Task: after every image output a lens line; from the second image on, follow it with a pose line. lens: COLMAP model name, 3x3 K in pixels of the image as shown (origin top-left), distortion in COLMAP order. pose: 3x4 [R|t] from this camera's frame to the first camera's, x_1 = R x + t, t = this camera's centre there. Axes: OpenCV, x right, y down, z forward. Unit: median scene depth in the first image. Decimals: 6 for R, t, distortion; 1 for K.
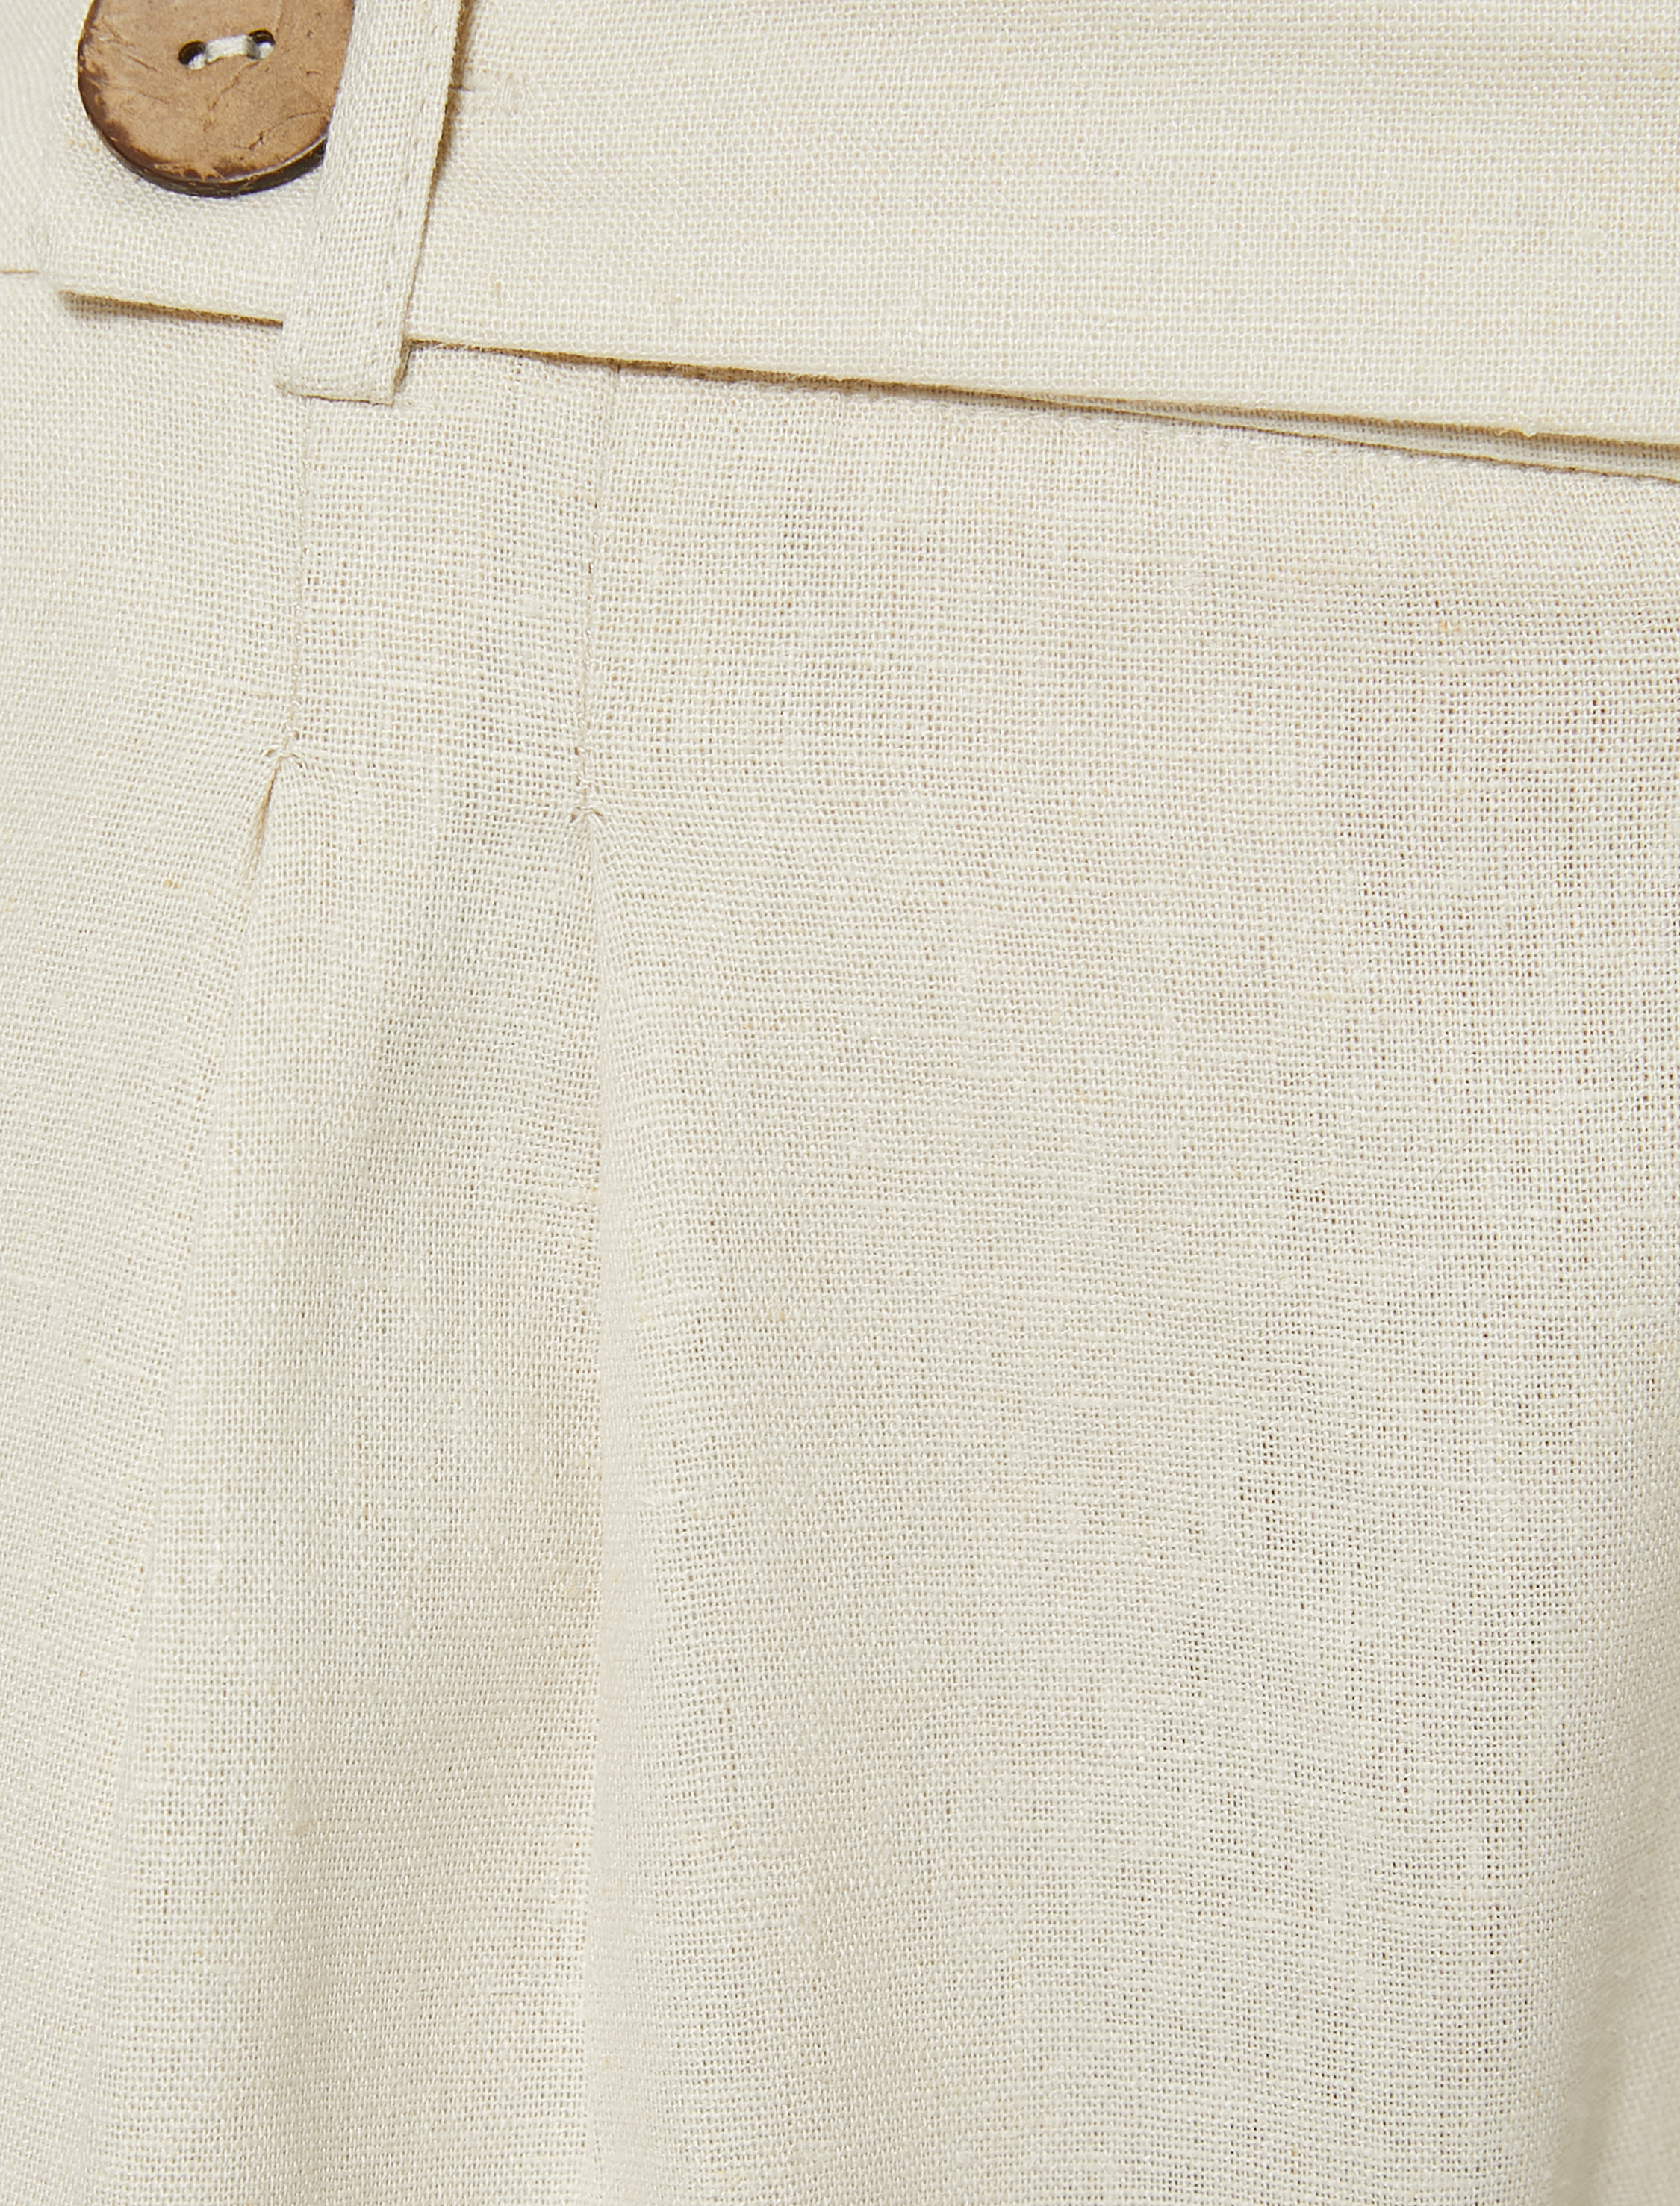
lens RADIAL K [[5464.1, 0, 840.0], [0, 5464.1, 1103.0], [0, 0, 1]] dist [-0.476735, -0.830088]
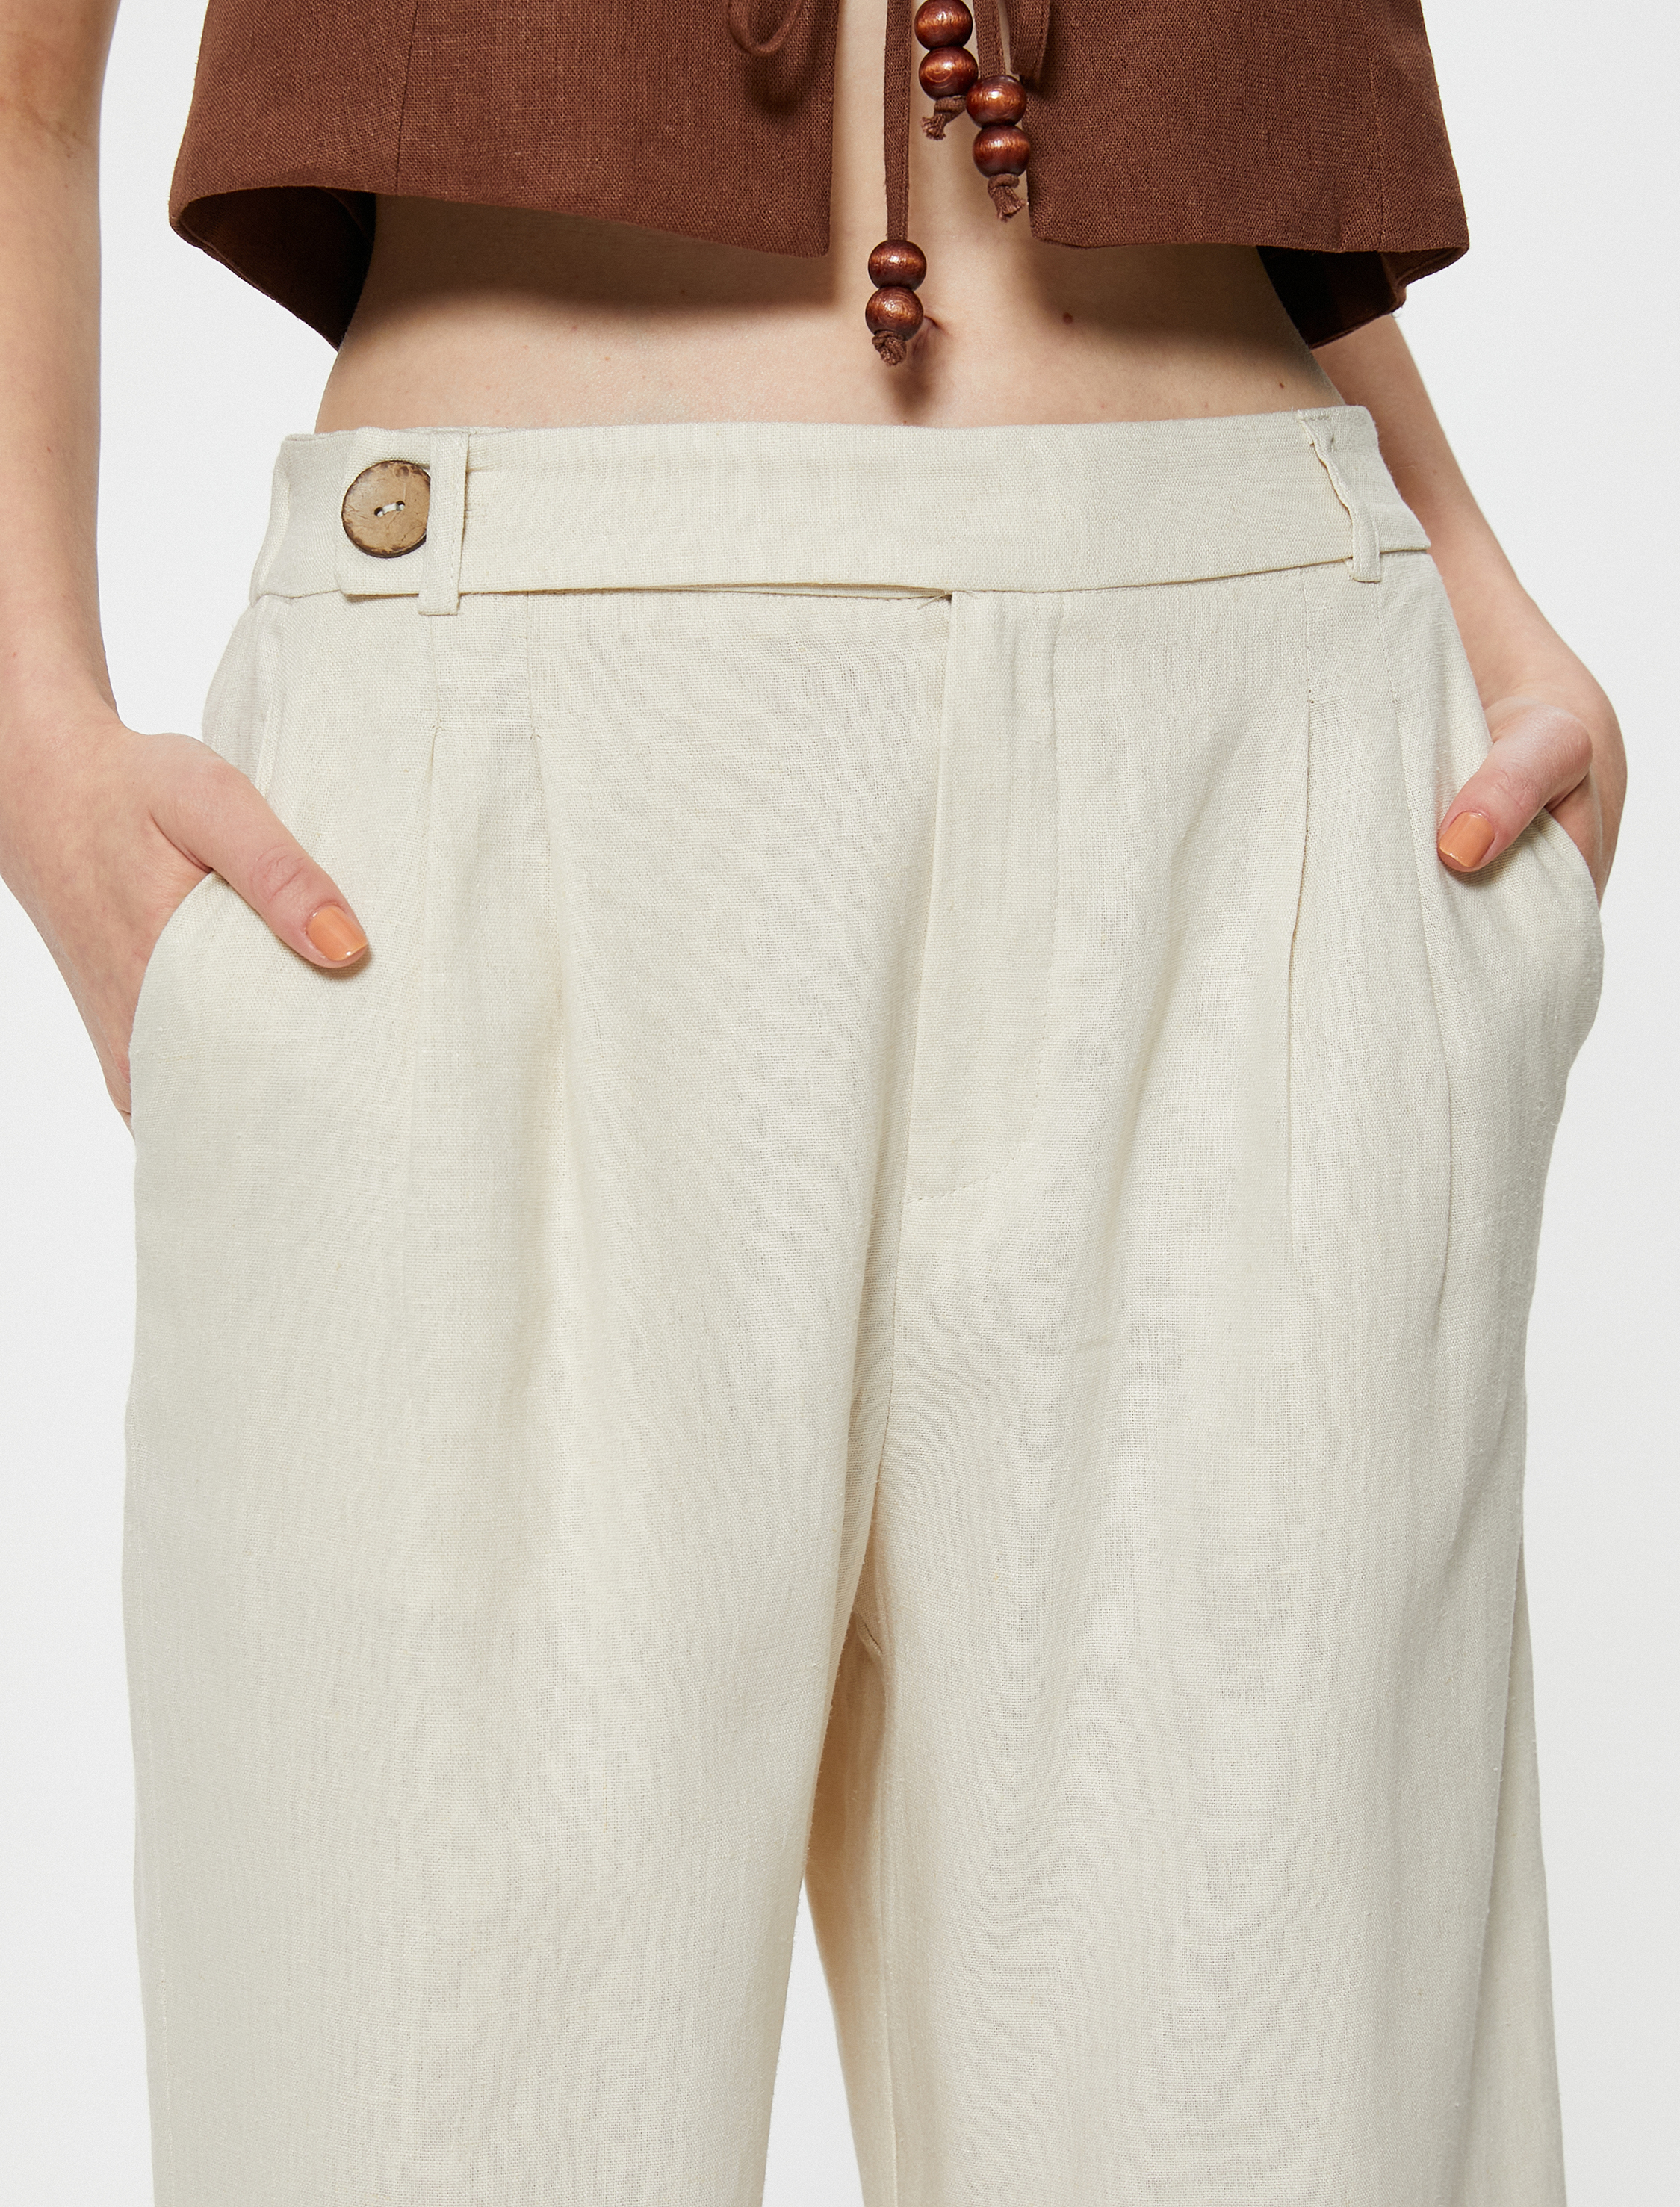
lens RADIAL K [[5375.5, 0, 840.0], [0, 5375.5, 1103.5], [0, 0, 1]] dist [-0.852112, 0.382060]
pose [[0.993826, -0.107886, -0.025911, 0.184906], [0.110852, 0.975428, 0.190398, -0.413704], [0.004733, -0.192095, 0.981365, -2.056621]]
